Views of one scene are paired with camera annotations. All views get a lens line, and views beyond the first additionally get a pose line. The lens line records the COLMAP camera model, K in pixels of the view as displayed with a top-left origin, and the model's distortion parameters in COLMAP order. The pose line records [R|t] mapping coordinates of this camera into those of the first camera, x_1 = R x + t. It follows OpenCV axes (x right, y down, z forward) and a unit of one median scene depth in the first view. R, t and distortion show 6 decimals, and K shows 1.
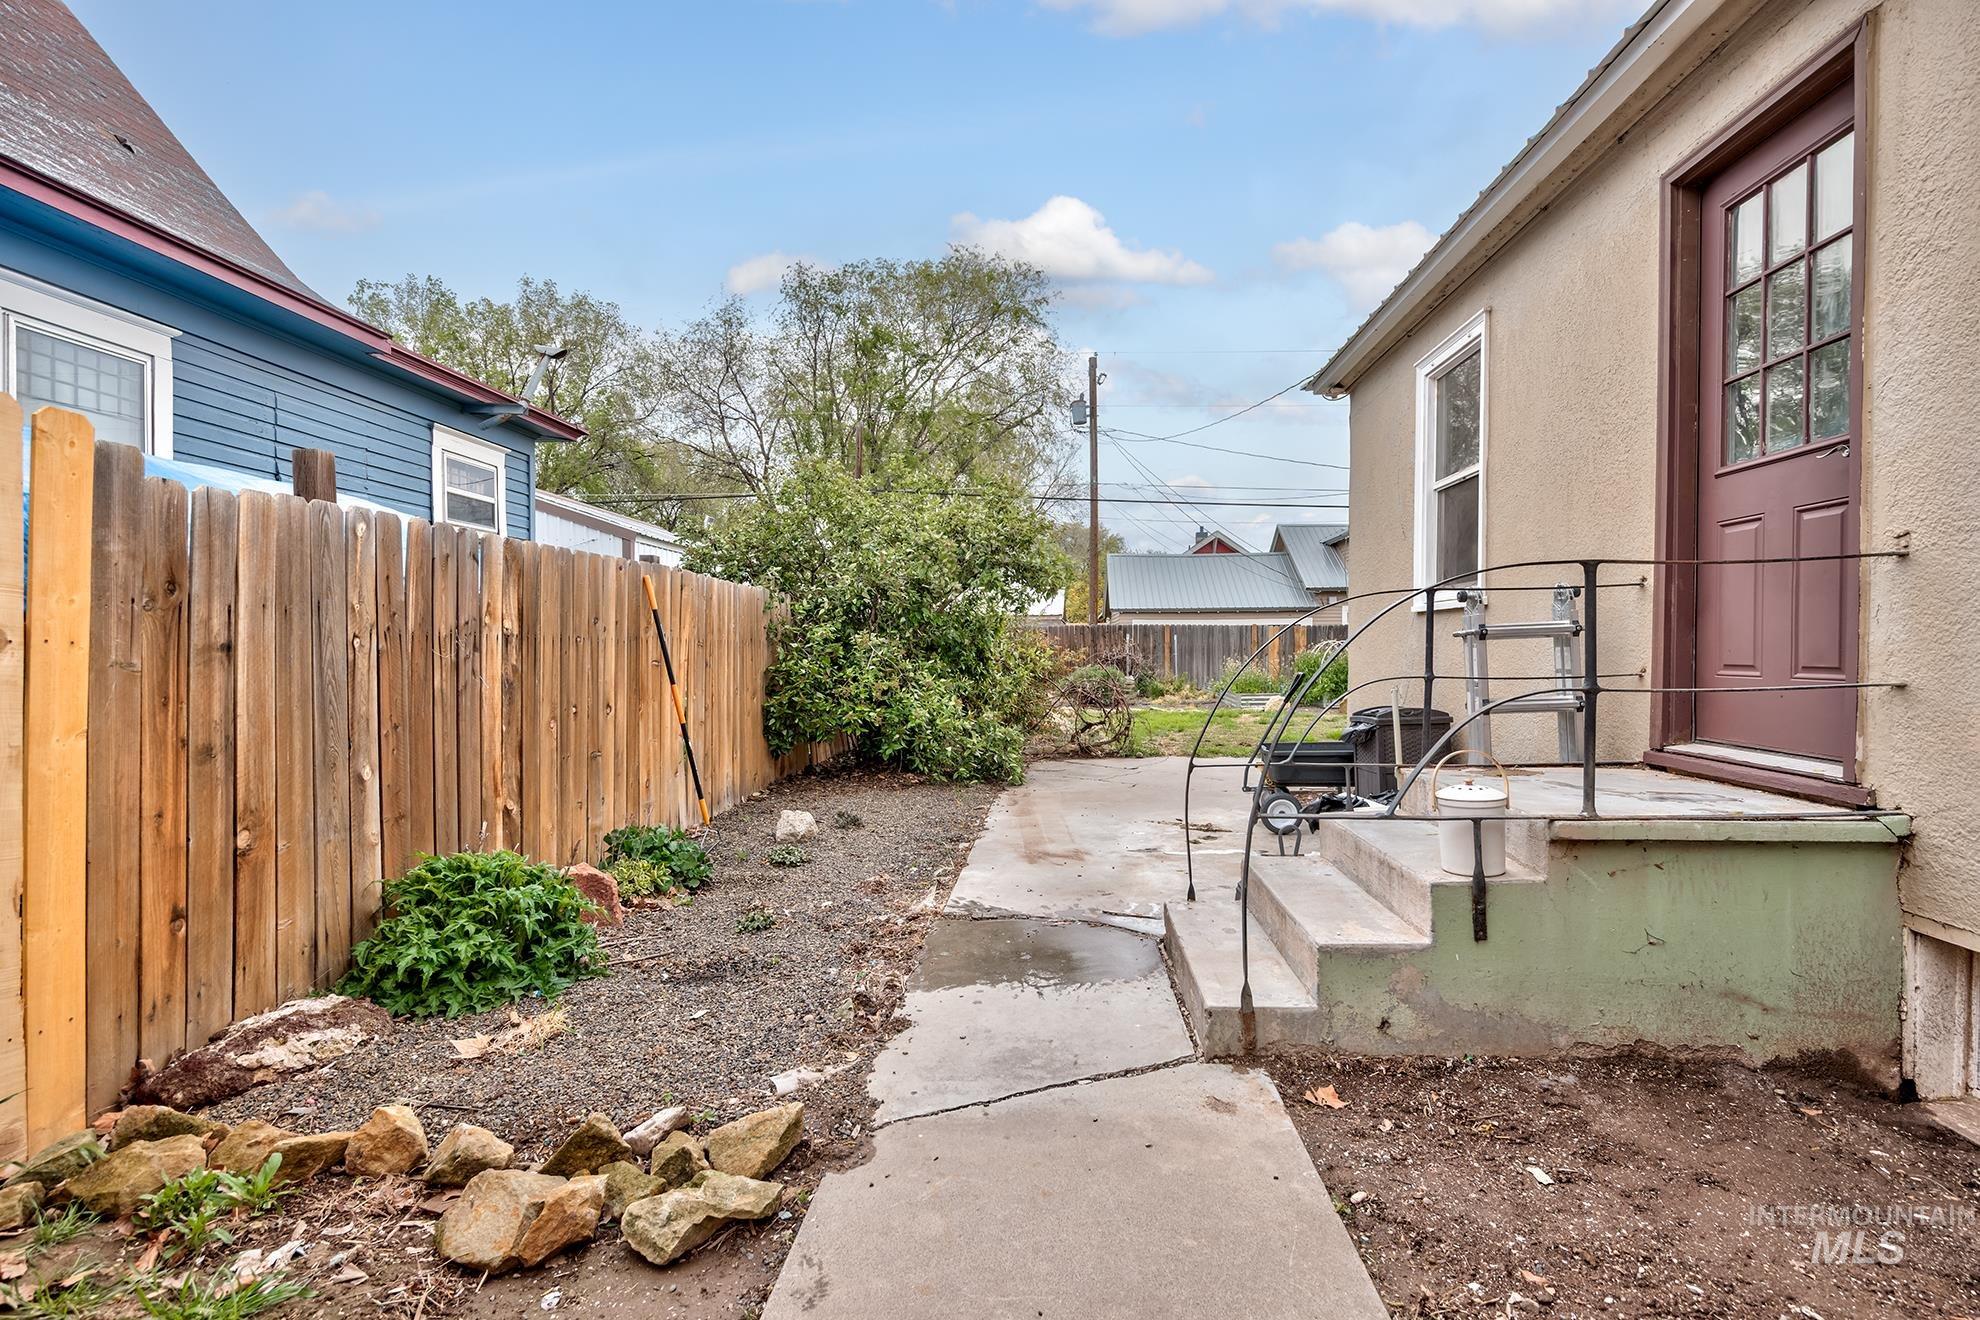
lens RADIAL K [[936.1, 0, 990.0], [0, 936.1, 660.0], [0, 0, 1]] dist [0.022581, -0.000084]
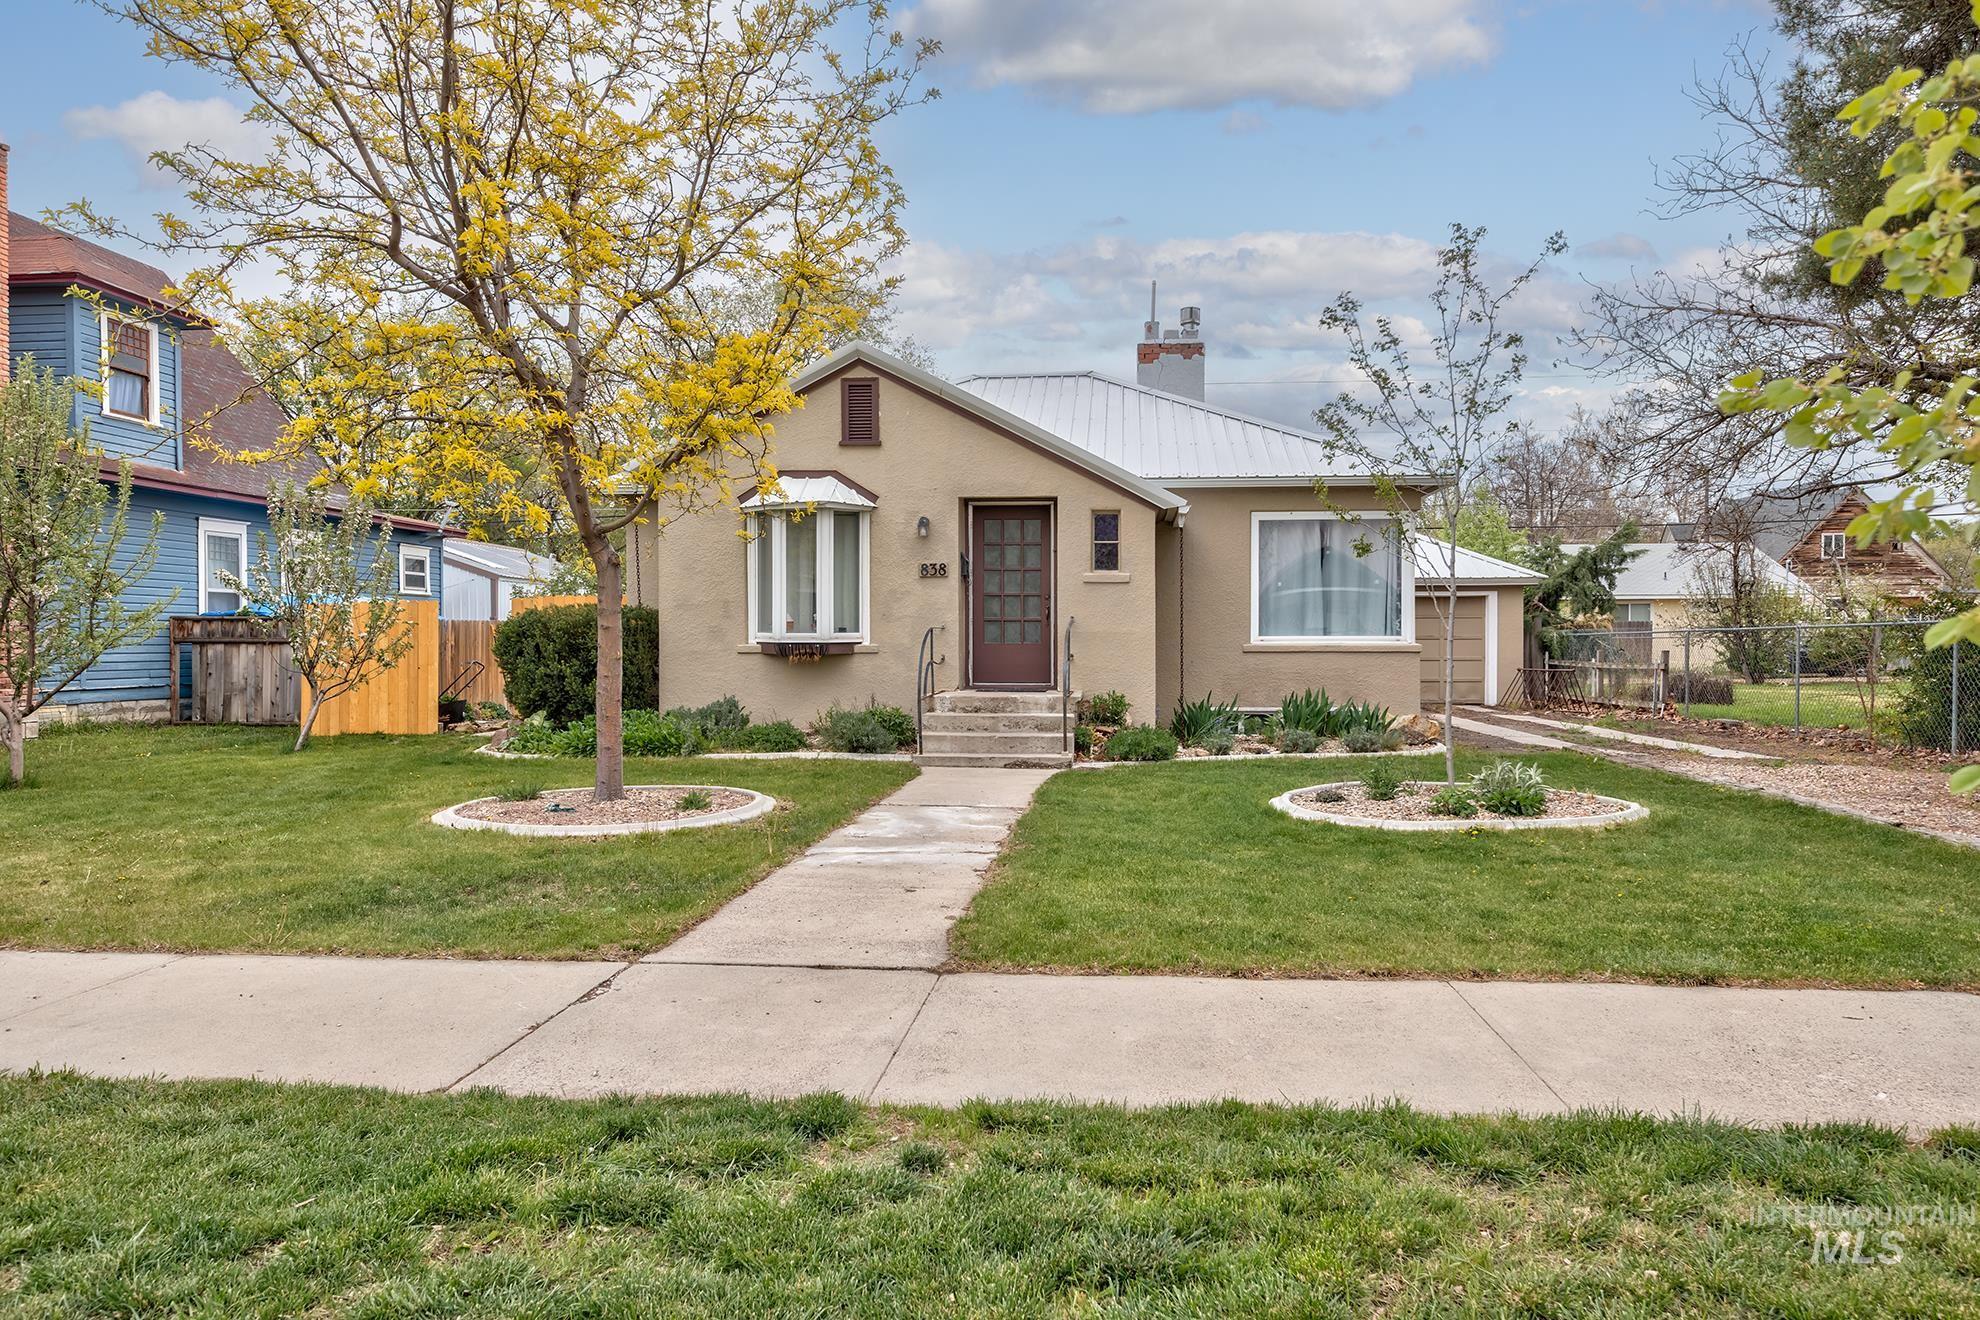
lens RADIAL K [[1302.9, 0, 990.0], [0, 1302.9, 660.0], [0, 0, 1]] dist [-0.002146, 0.000267]
pose [[0.999781, -0.004611, -0.020430, 0.702727], [0.004682, 0.999983, 0.003425, 0.009655], [0.020413, -0.003520, 0.999785, -1.672983]]
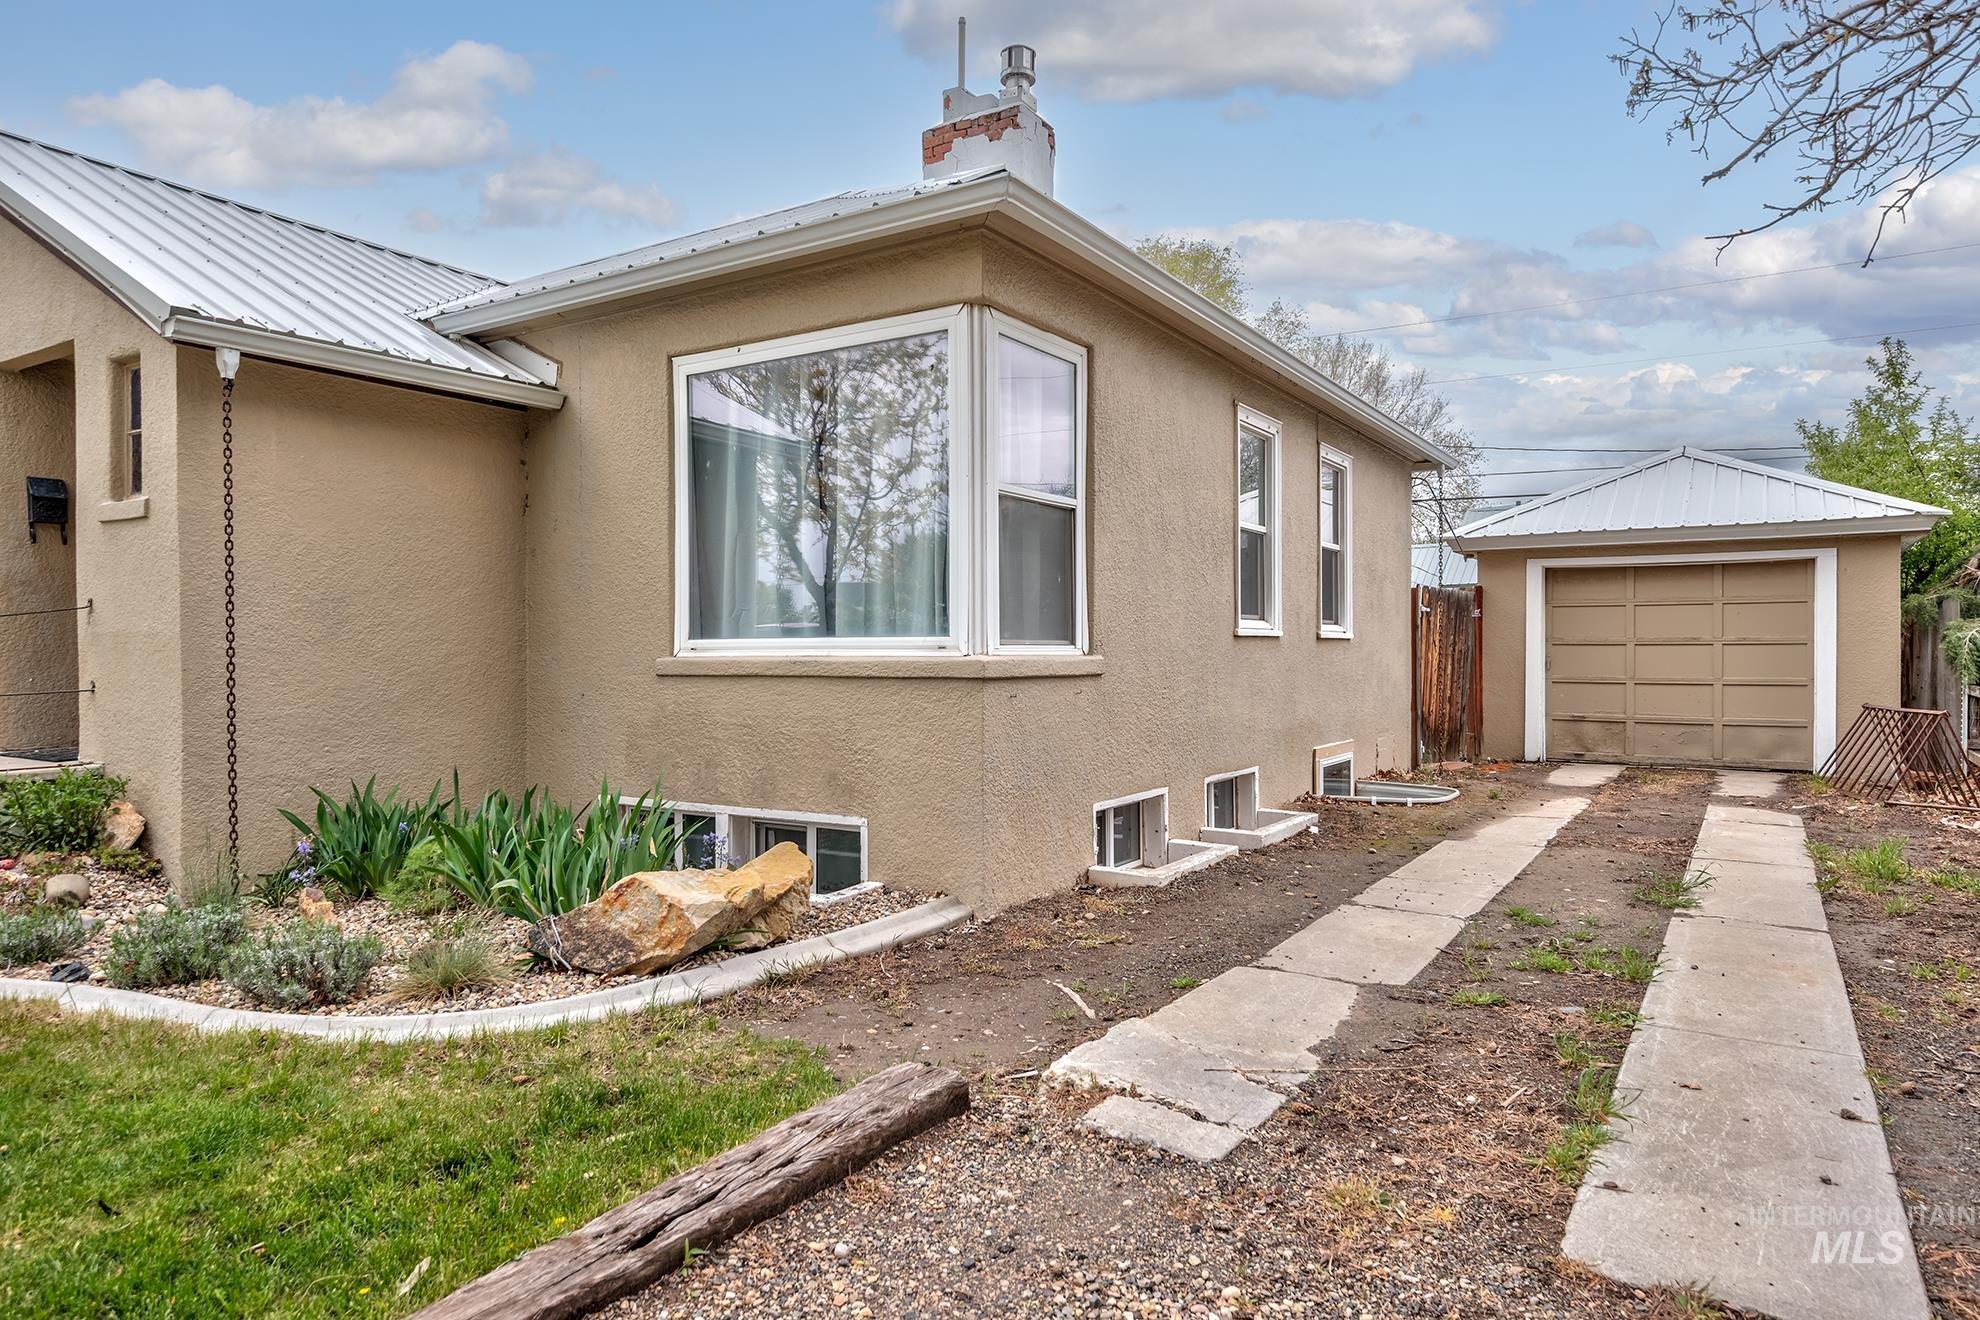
lens RADIAL K [[1202.3, 0, 990.0], [0, 1202.3, 660.0], [0, 0, 1]] dist [0.000674, -0.001296]
pose [[0.882235, -0.002143, -0.470804, 1.429923], [0.001201, 0.999997, -0.002301, 0.000487], [0.470807, 0.001464, 0.882235, -0.589346]]
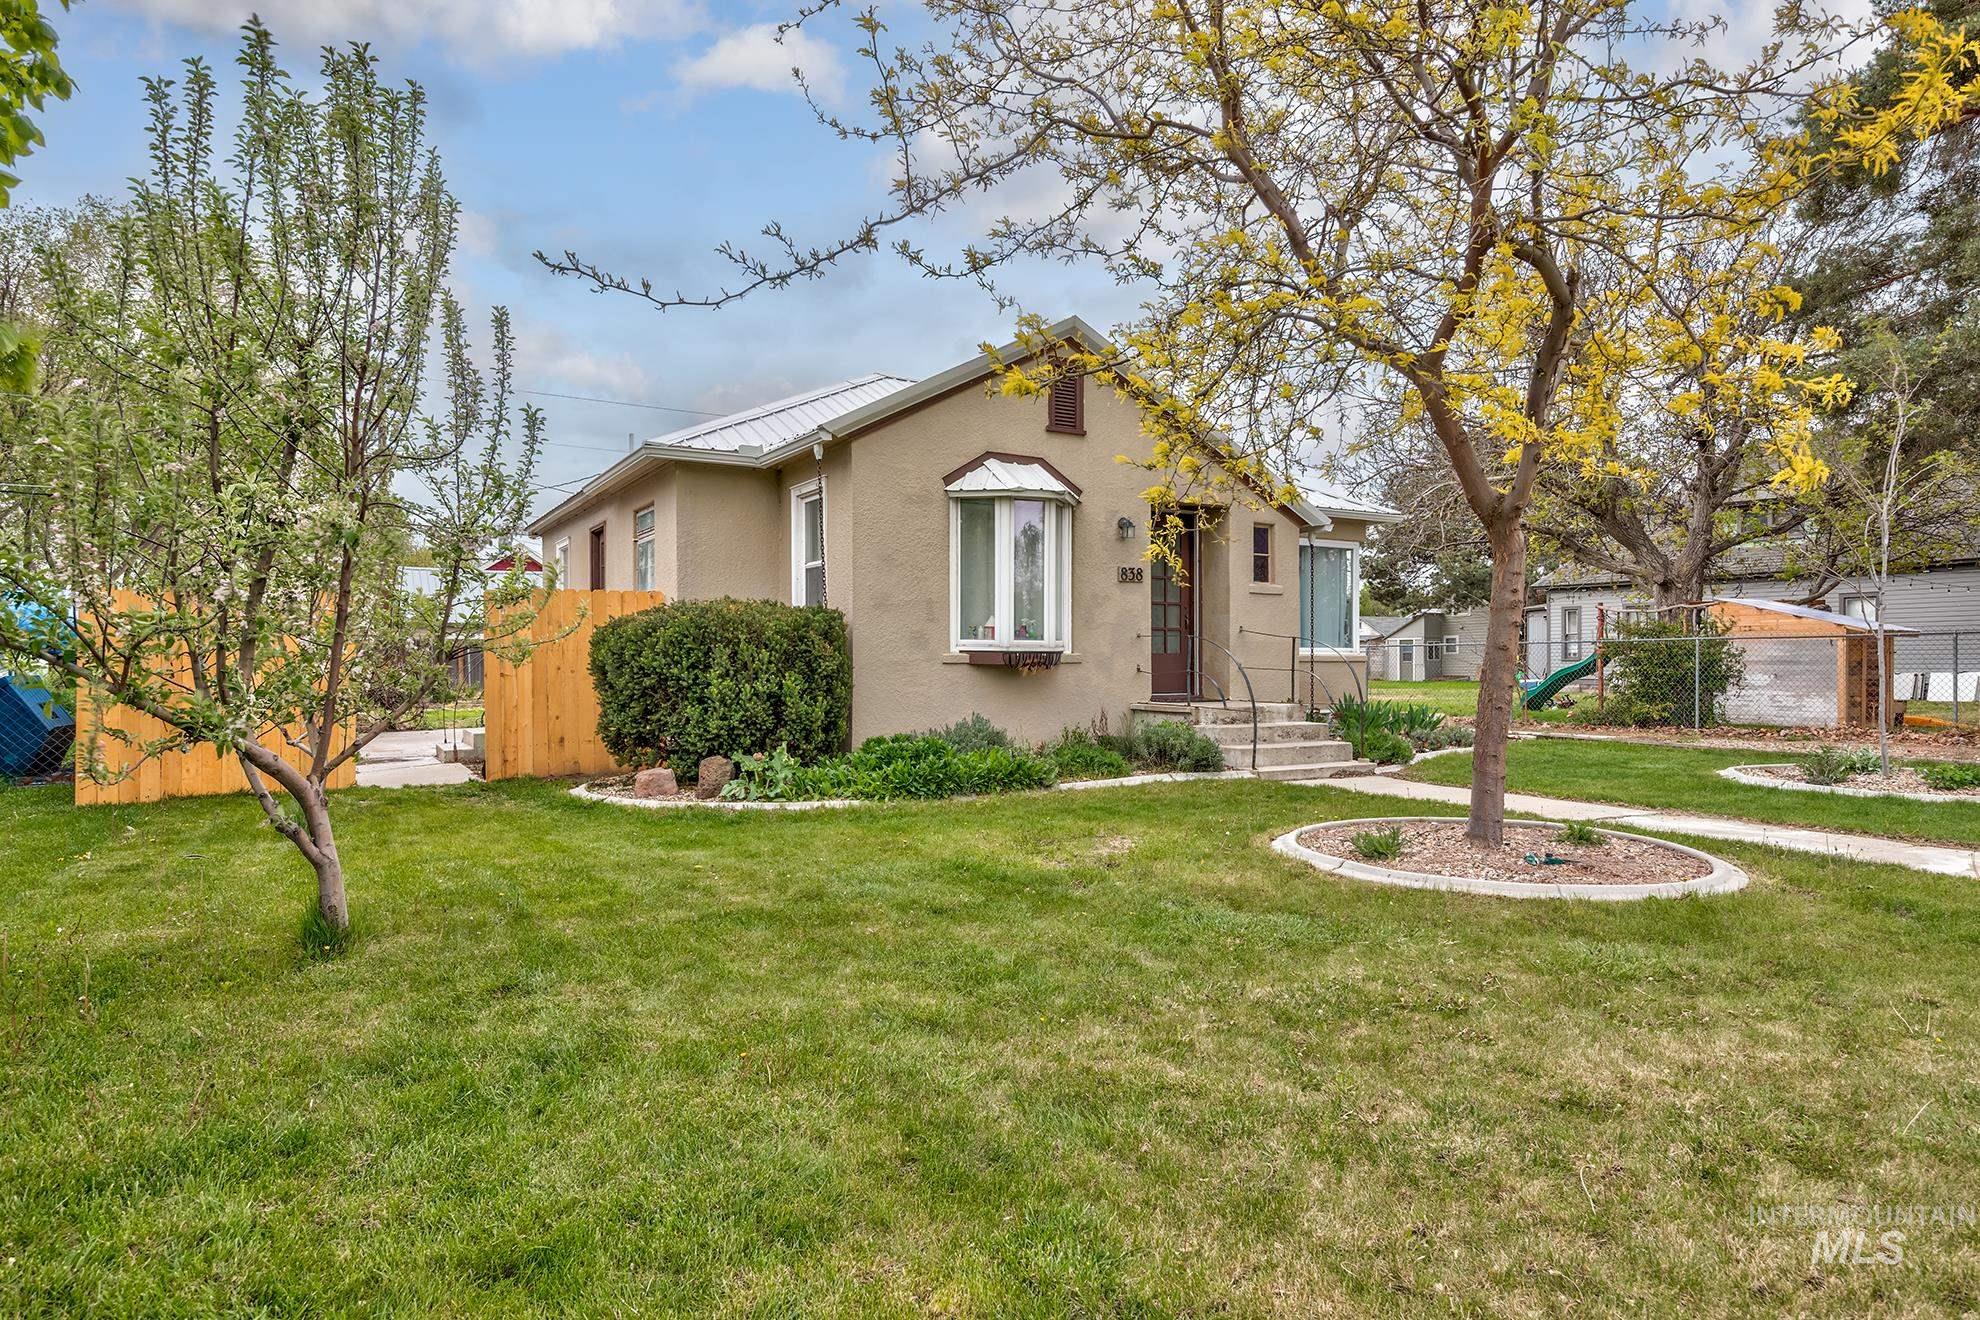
lens RADIAL K [[1141.8, 0, 990.0], [0, 1141.8, 660.0], [0, 0, 1]] dist [0.000592, 0.000188]
pose [[0.820515, -0.005628, 0.571598, -0.168760], [0.011781, 0.999906, -0.007067, 0.010285], [-0.571504, 0.012532, 0.820503, -1.133772]]
